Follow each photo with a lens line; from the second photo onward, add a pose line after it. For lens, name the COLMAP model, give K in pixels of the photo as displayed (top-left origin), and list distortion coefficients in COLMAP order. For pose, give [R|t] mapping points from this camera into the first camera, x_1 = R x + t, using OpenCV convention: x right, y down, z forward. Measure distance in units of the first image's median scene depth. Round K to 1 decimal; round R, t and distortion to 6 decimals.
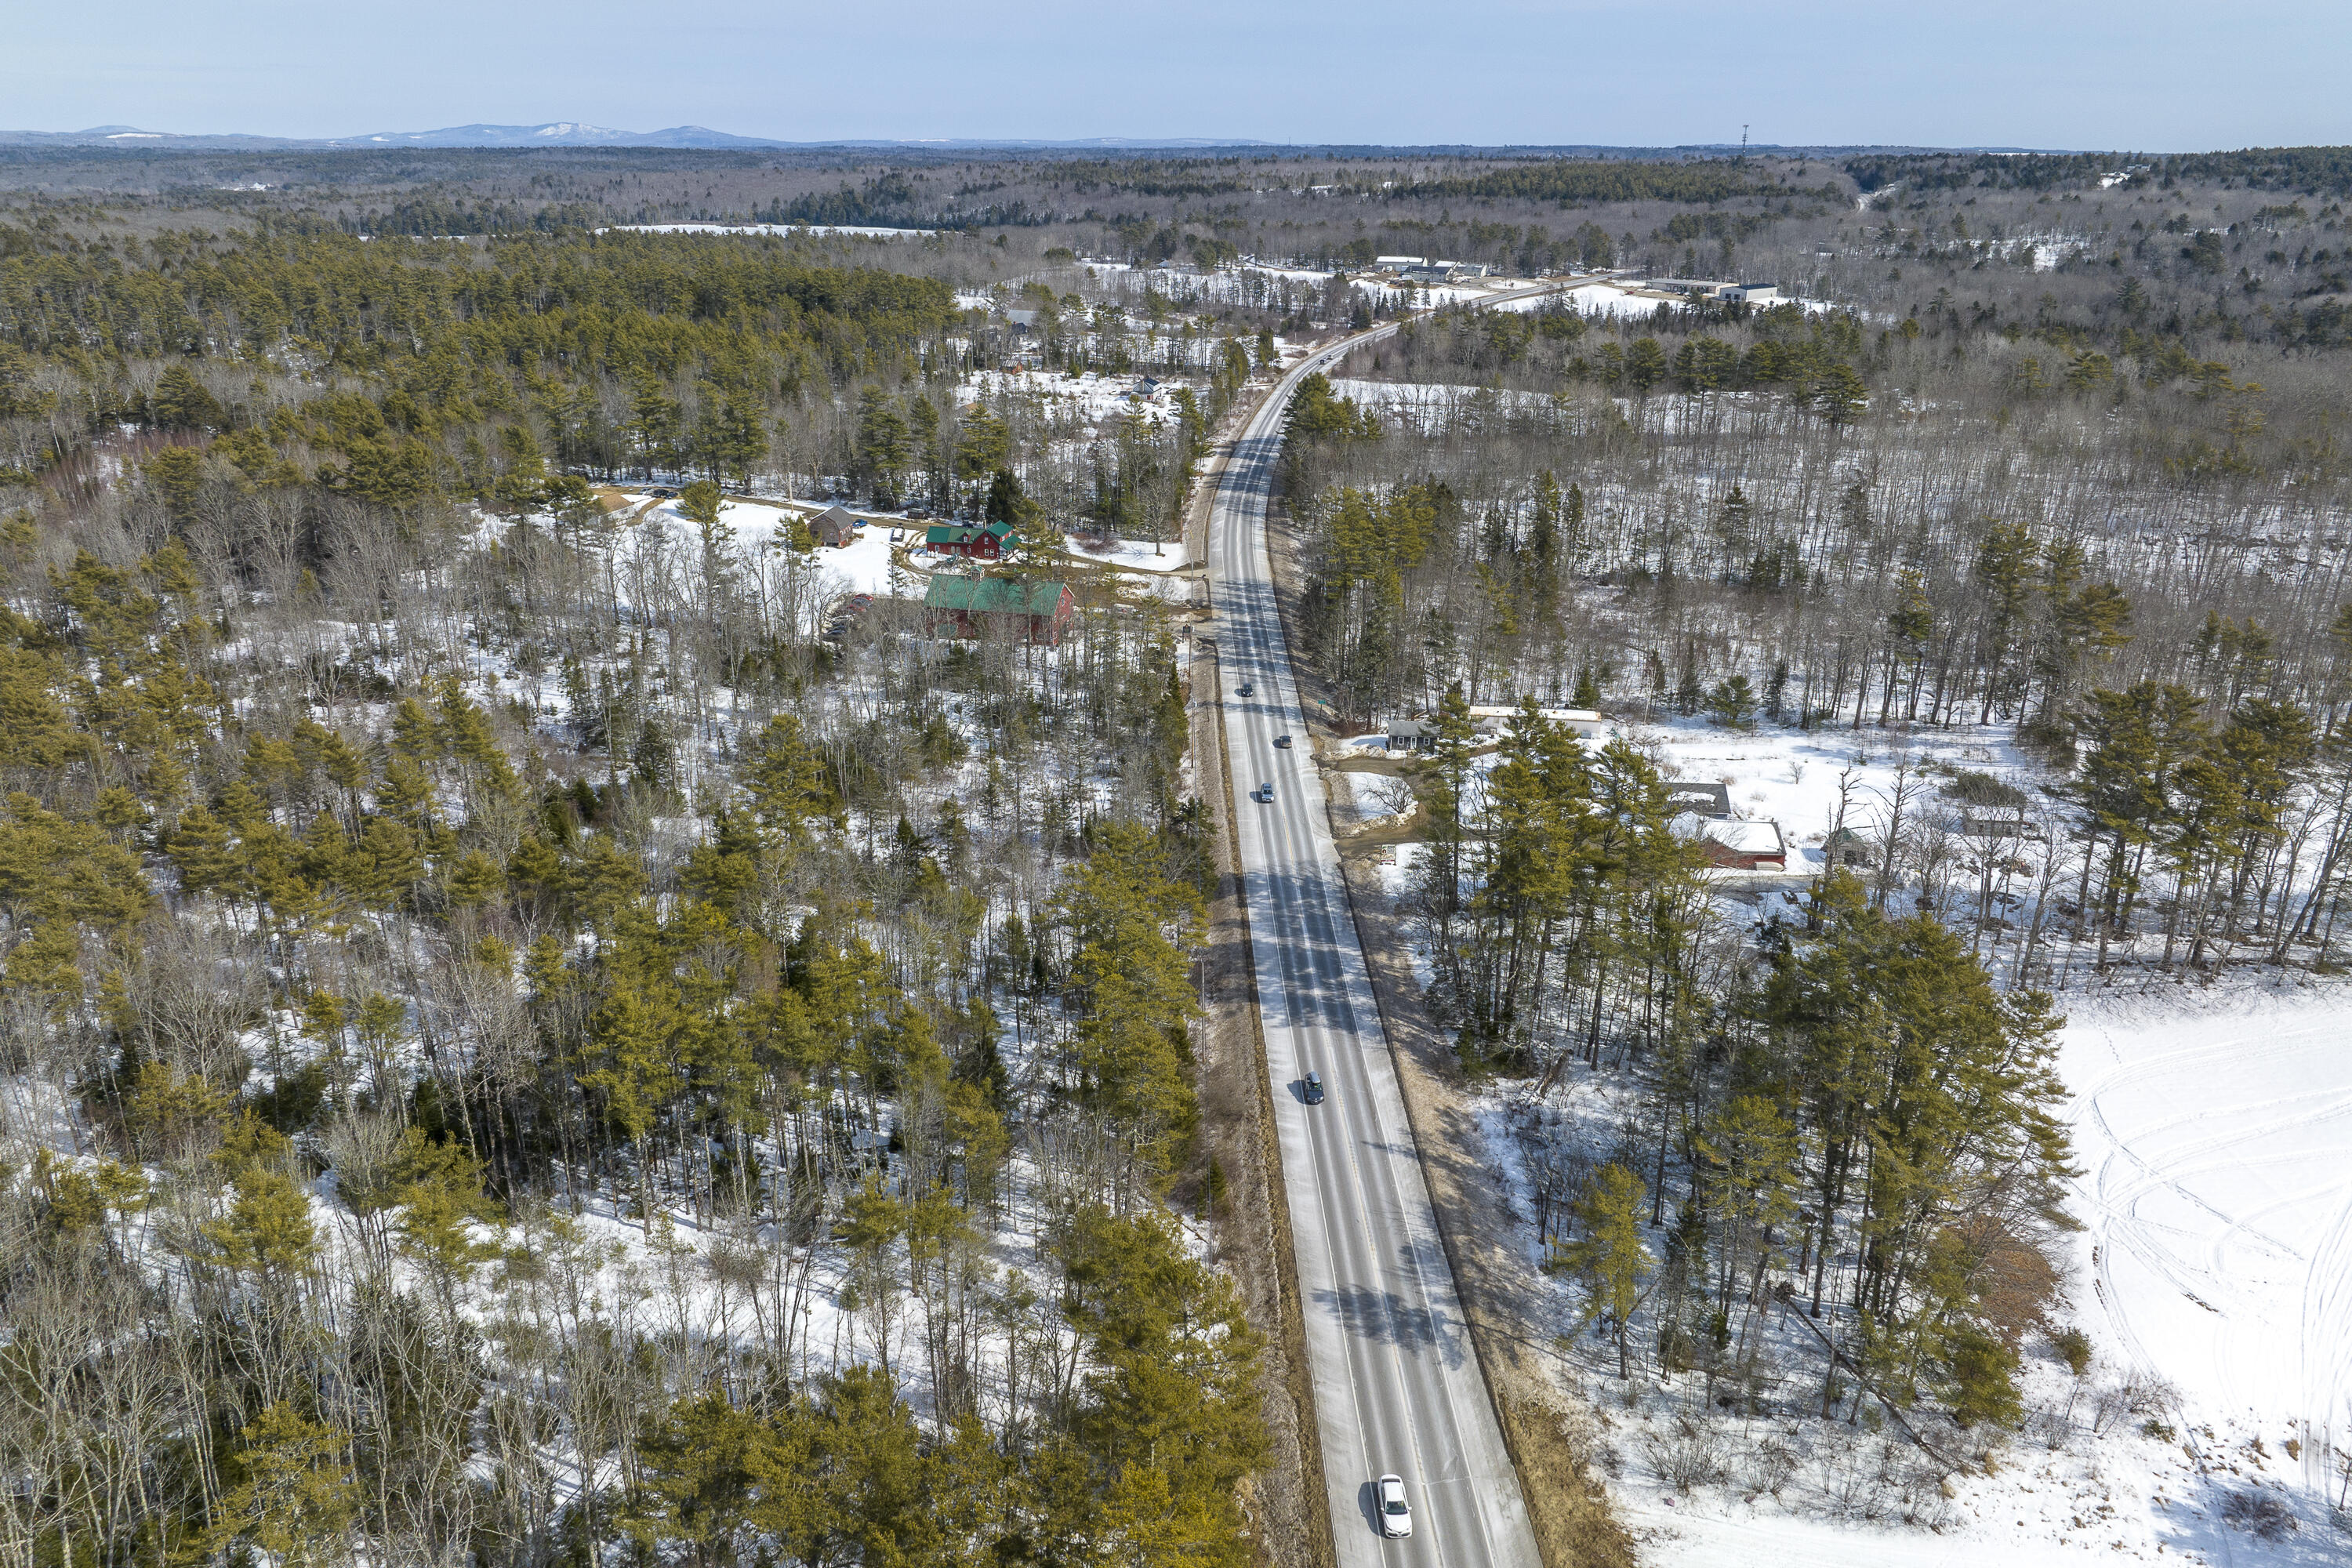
lens RADIAL K [[1625.1, 0, 1180.3], [0, 1625.1, 737.5], [0, 0, 1]] dist [-0.004205, -0.002118]
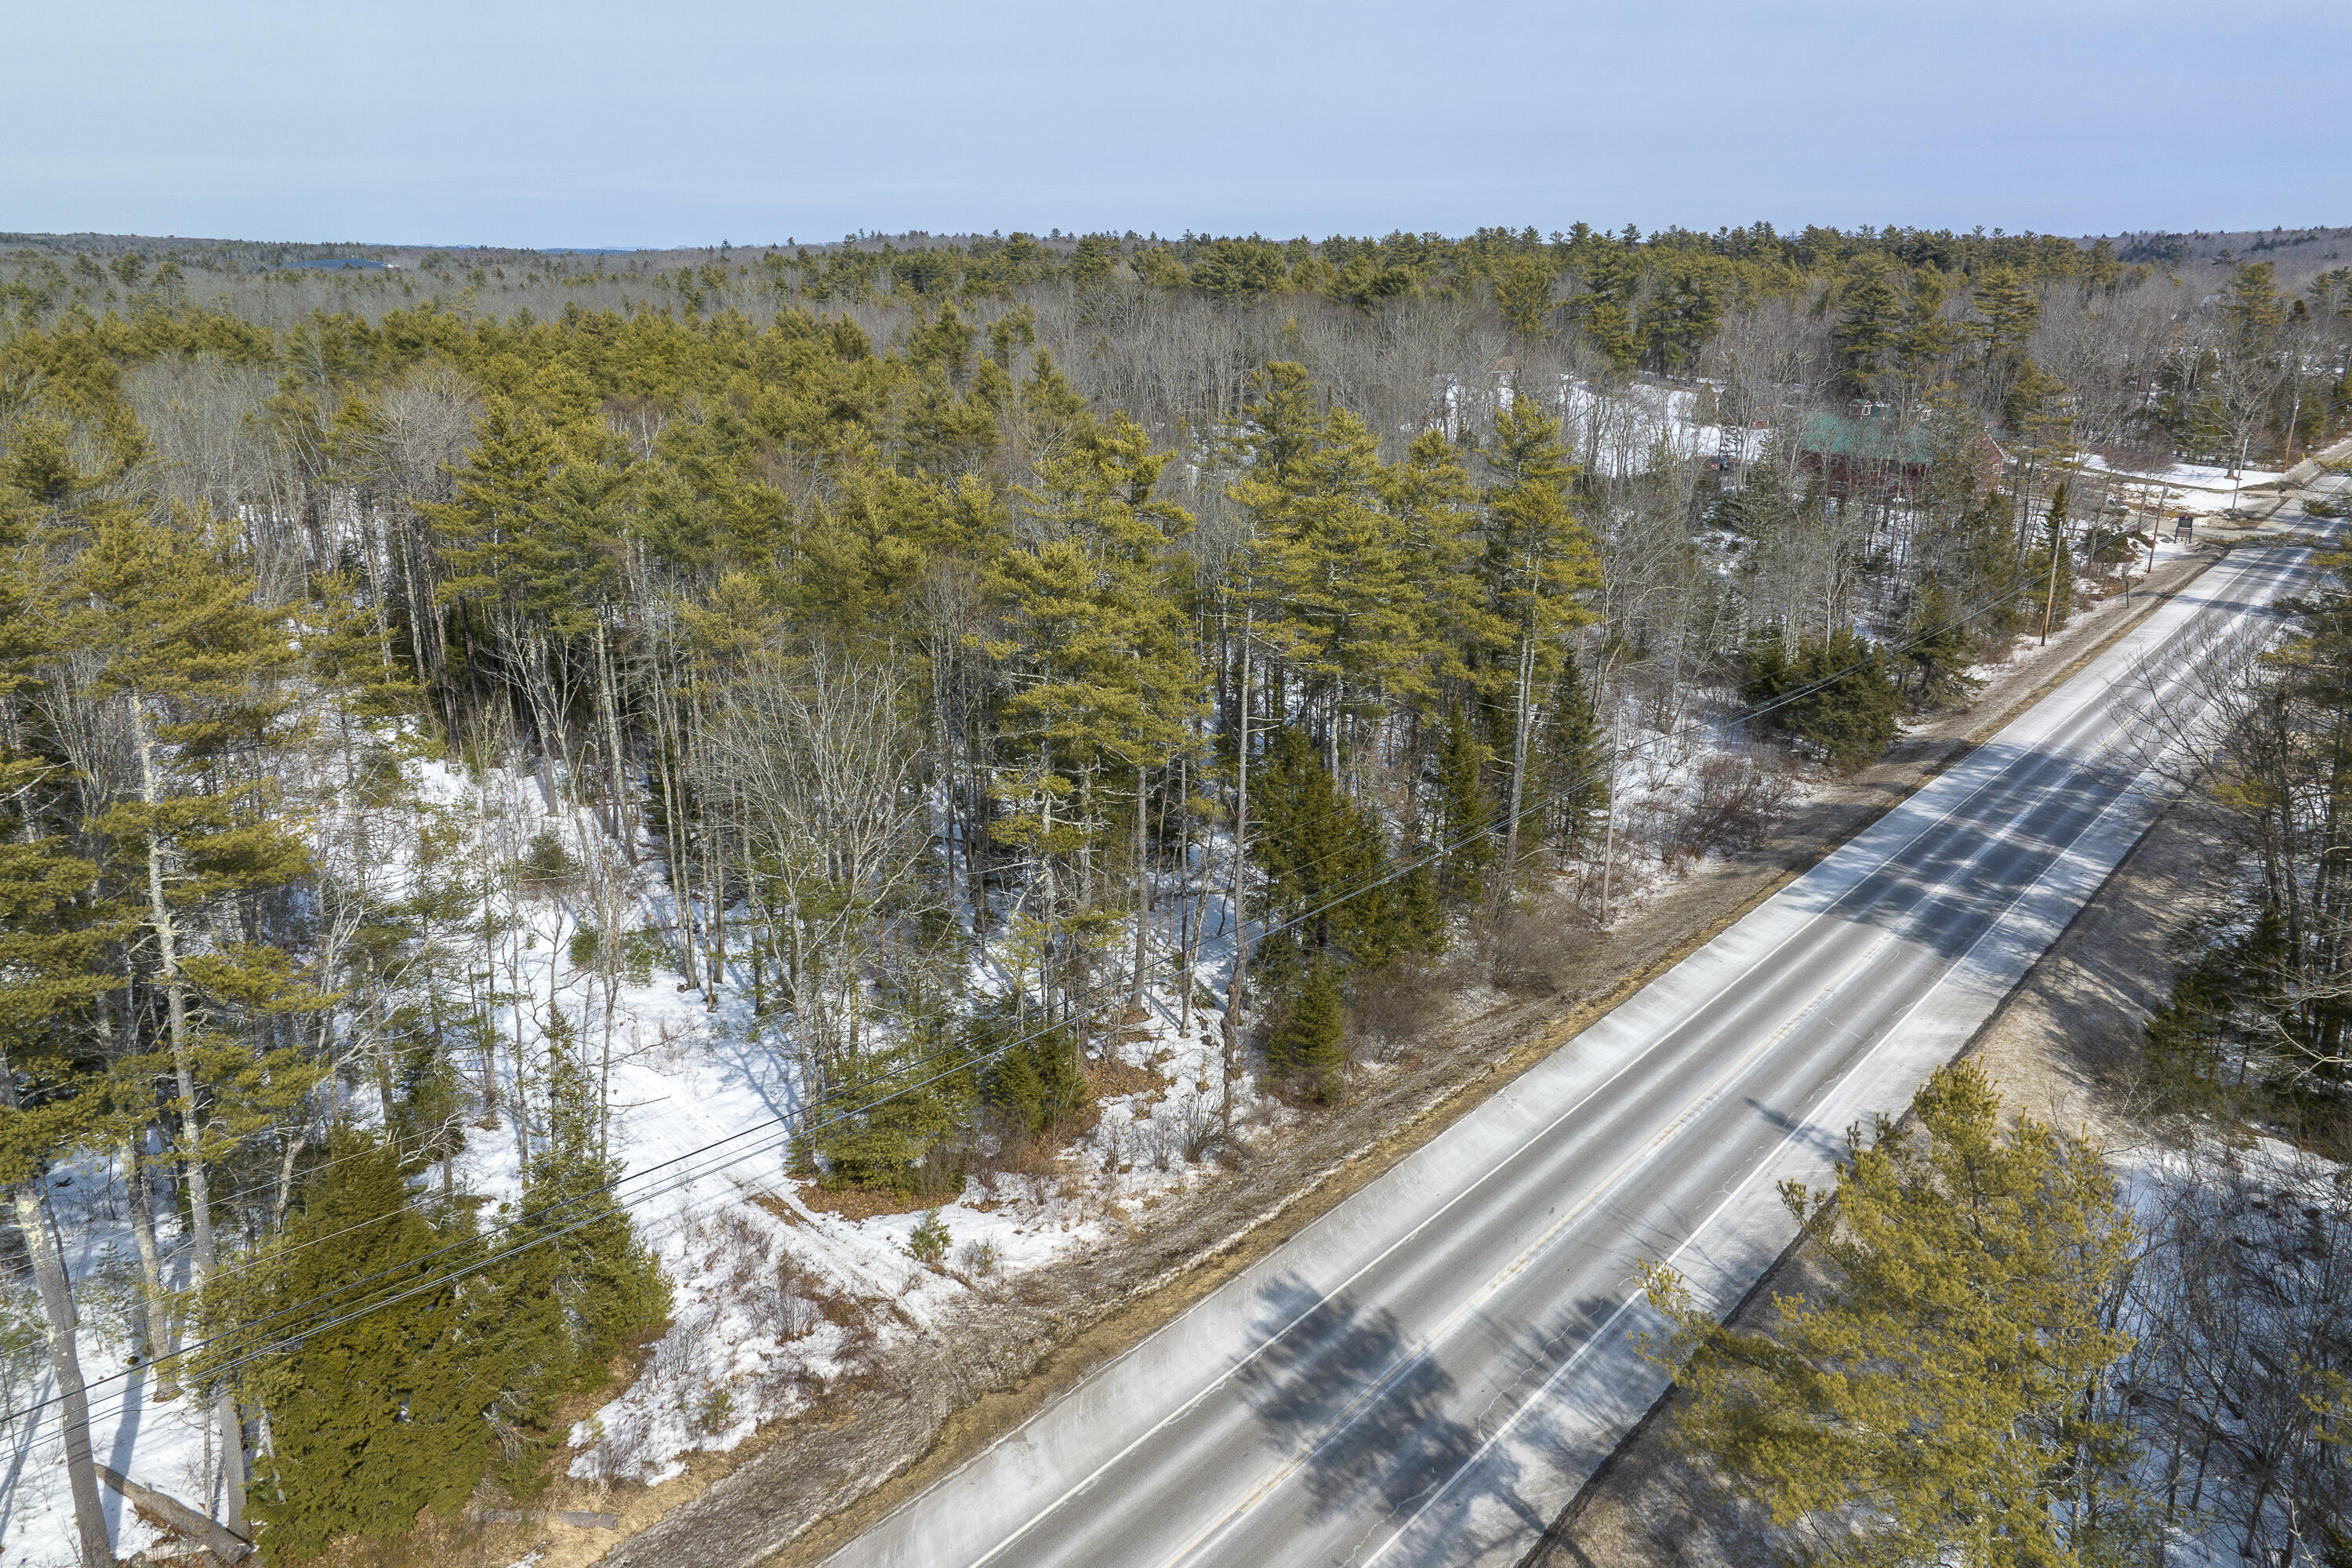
lens RADIAL K [[1625.1, 0, 1180.3], [0, 1625.1, 737.5], [0, 0, 1]] dist [-0.004205, -0.002118]
pose [[0.750360, 0.183679, -0.634997, 0.230126], [-0.226427, 0.973925, 0.014153, 0.171292], [0.621040, 0.133161, 0.772385, 0.532428]]
